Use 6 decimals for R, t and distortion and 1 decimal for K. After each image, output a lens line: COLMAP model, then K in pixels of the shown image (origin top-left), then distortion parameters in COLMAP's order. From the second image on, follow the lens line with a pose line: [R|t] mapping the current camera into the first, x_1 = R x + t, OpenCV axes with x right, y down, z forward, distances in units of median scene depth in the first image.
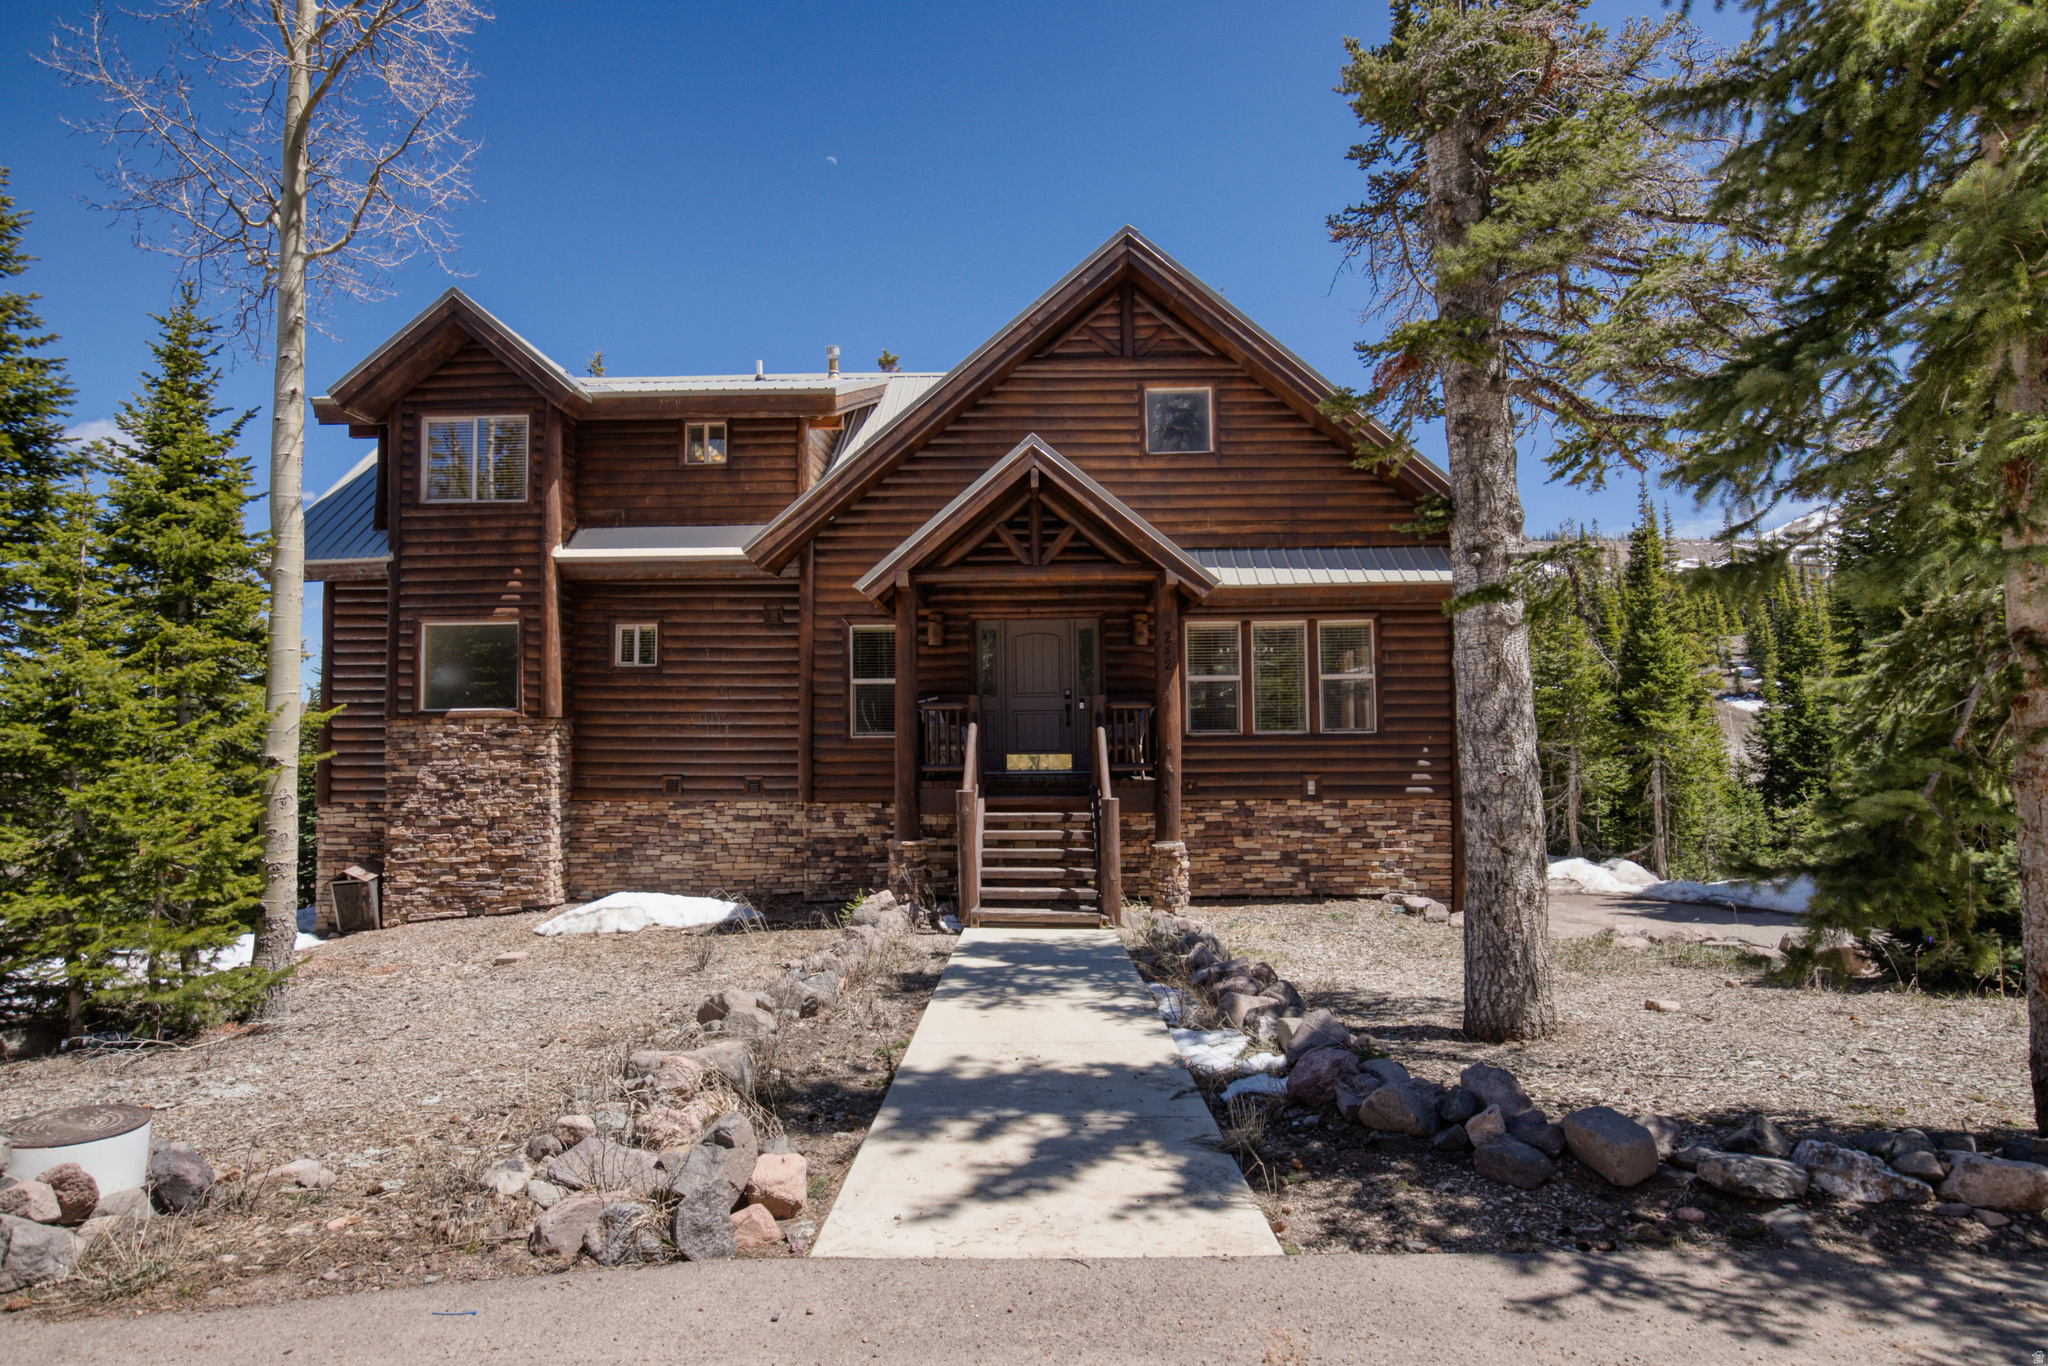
lens RADIAL K [[1091.1, 0, 1024.0], [0, 1091.1, 683.0], [0, 0, 1]] dist [0.048931, -0.000133]
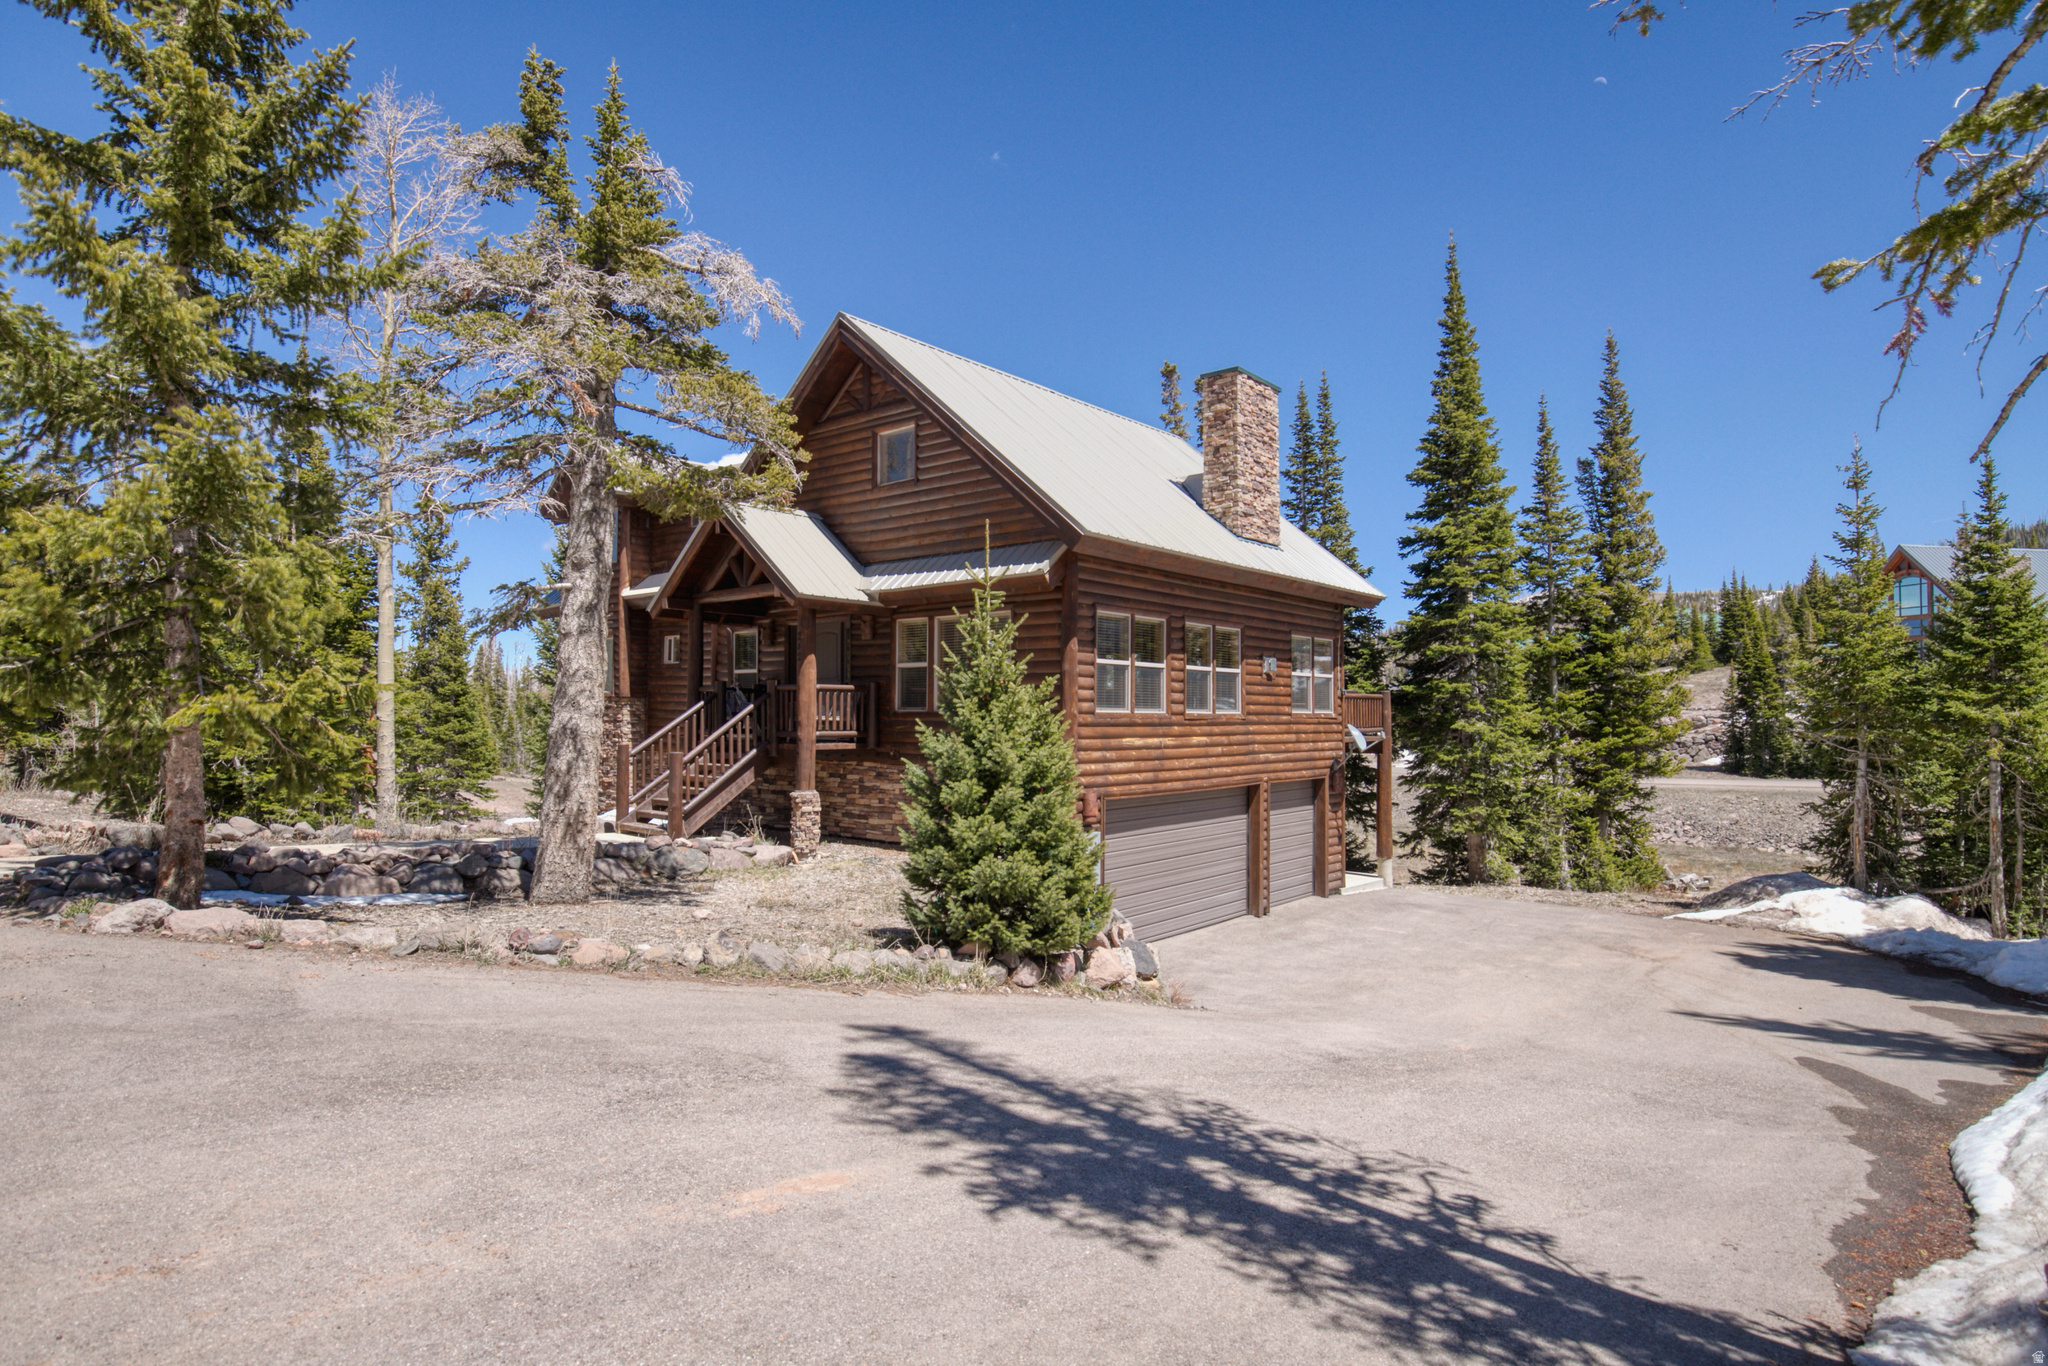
lens RADIAL K [[1091.1, 0, 1024.0], [0, 1091.1, 683.0], [0, 0, 1]] dist [0.048931, -0.000133]
pose [[0.781076, -0.007473, -0.624392, 1.031950], [0.020843, 0.999683, 0.014108, 0.001251], [0.624088, -0.024033, 0.780984, 0.123712]]
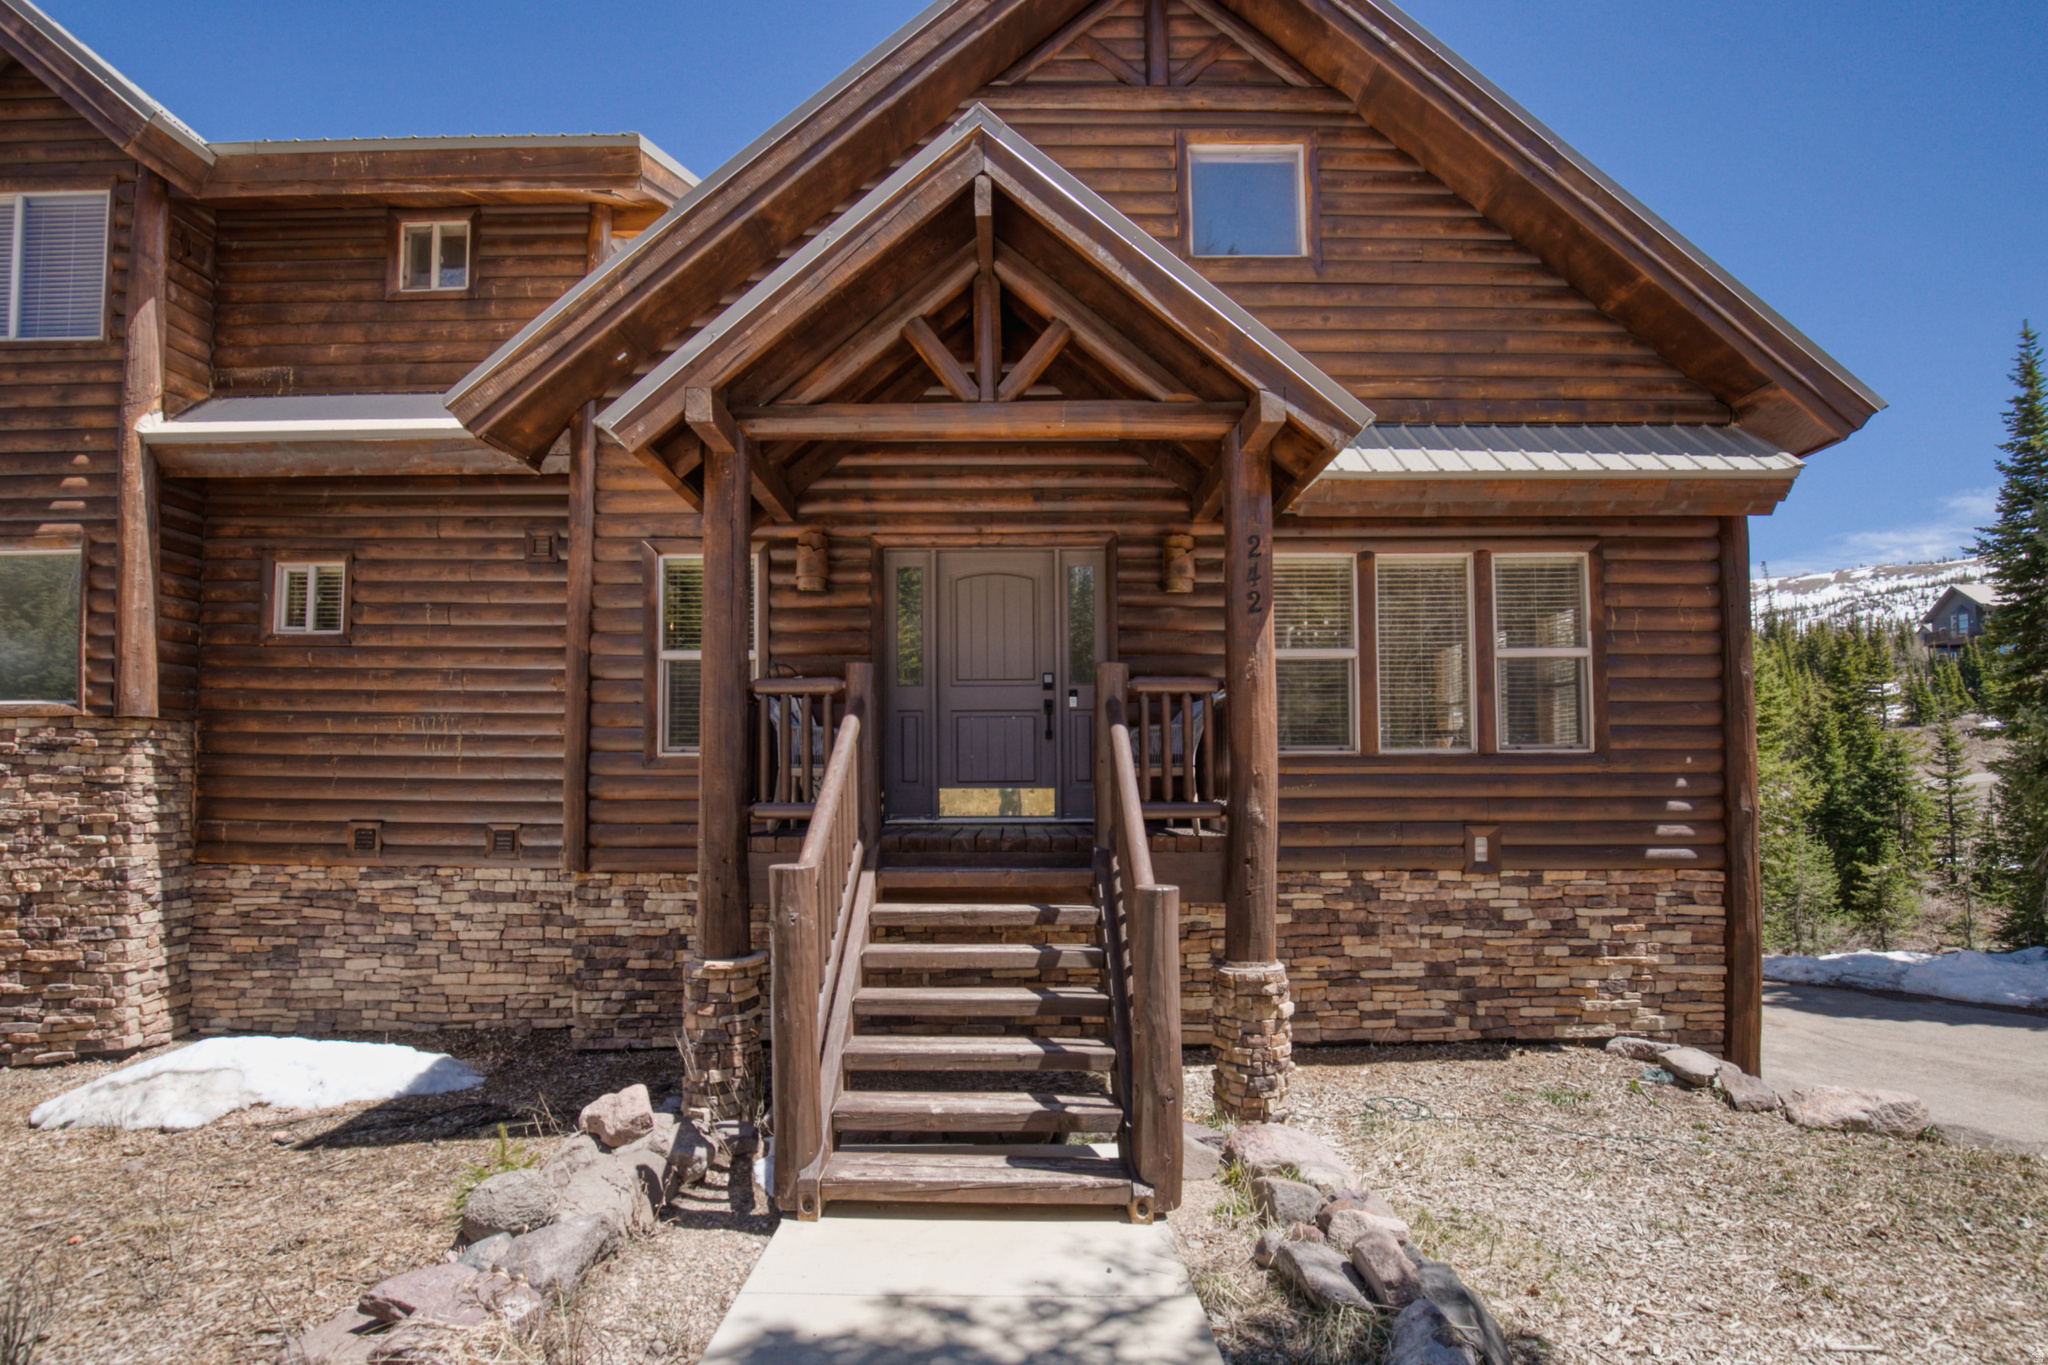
lens RADIAL K [[969.7, 0, 1022.3], [0, 969.7, 750.7], [0, 0, 1]] dist [-0.002454, -0.000134]
pose [[0.999831, 0.006131, 0.017309, 0.018205], [-0.006294, 0.999936, 0.009381, 0.041597], [-0.017250, -0.009488, 0.999806, 0.503643]]
